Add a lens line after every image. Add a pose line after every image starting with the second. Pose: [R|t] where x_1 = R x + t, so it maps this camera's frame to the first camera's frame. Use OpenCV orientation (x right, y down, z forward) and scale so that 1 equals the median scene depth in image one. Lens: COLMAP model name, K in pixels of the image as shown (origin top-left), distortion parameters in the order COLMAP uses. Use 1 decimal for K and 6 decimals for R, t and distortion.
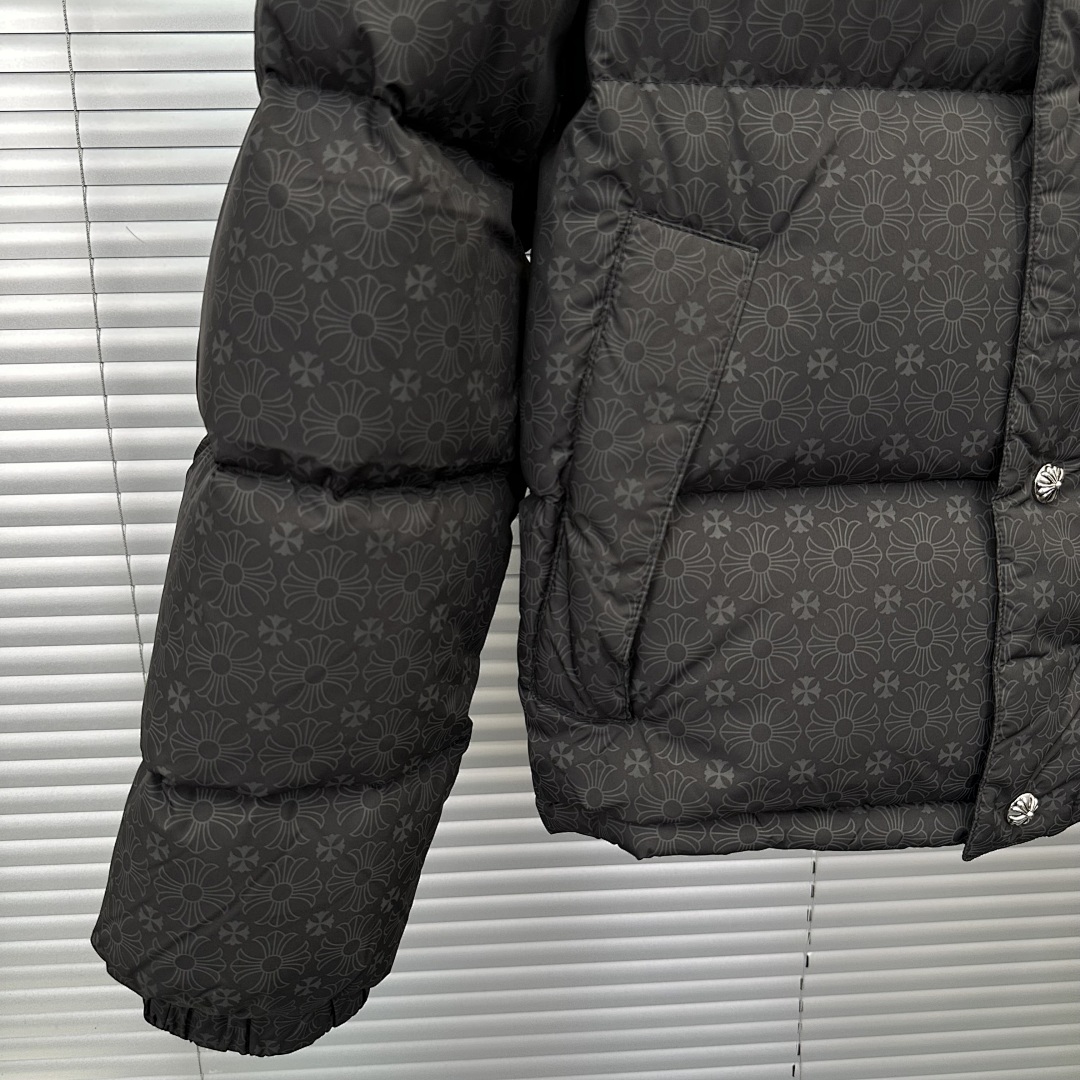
lens RADIAL K [[933.2, 0, 582.2], [0, 933.2, 537.4], [0, 0, 1]] dist [0.091918, -0.167915]
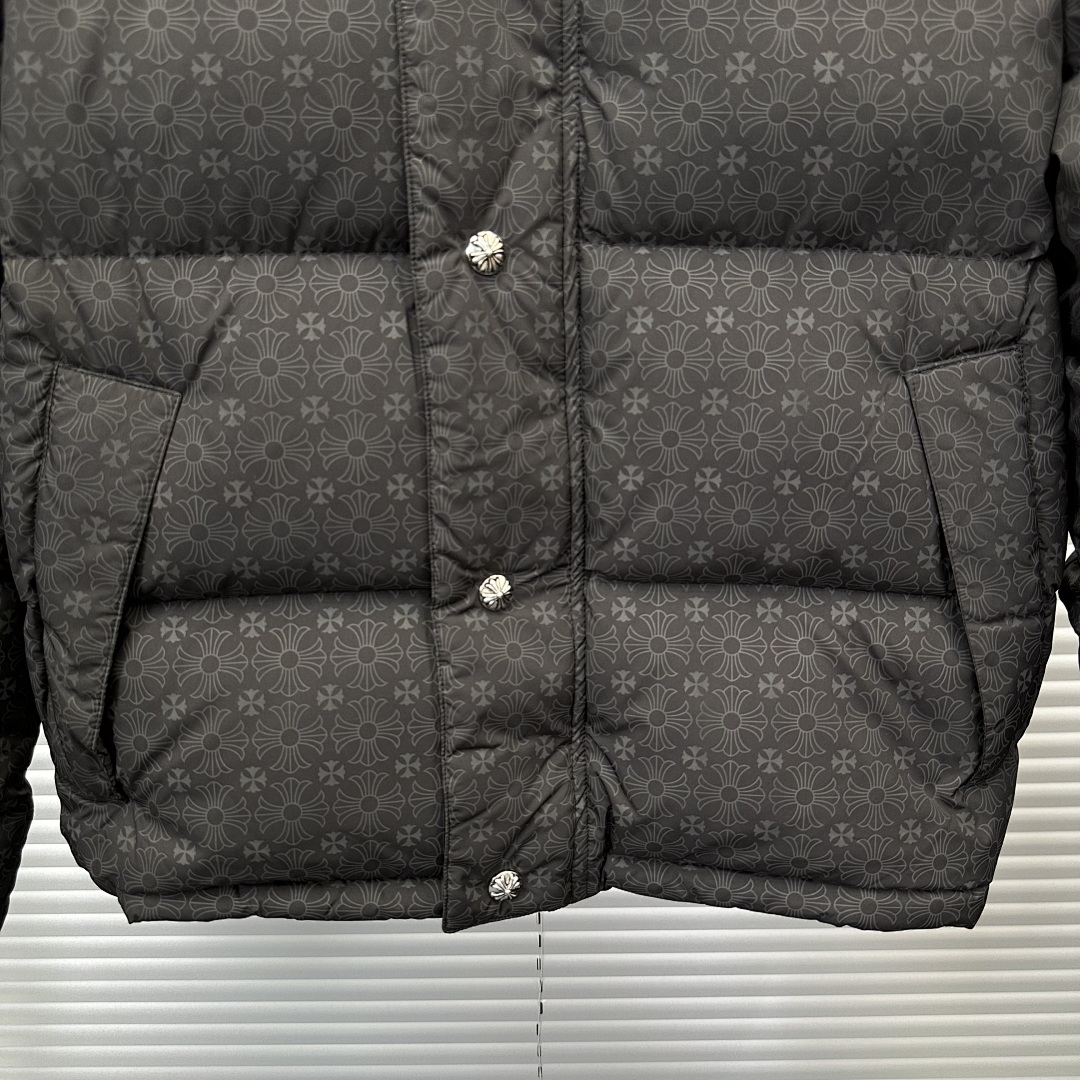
lens RADIAL K [[933.2, 0, 543.2], [0, 933.2, 545.4], [0, 0, 1]] dist [0.091918, -0.167915]
pose [[0.998524, 0.012033, -0.052956, 0.657029], [-0.012827, 0.999810, -0.014675, -0.105844], [0.052769, 0.015333, 0.998489, -0.109452]]
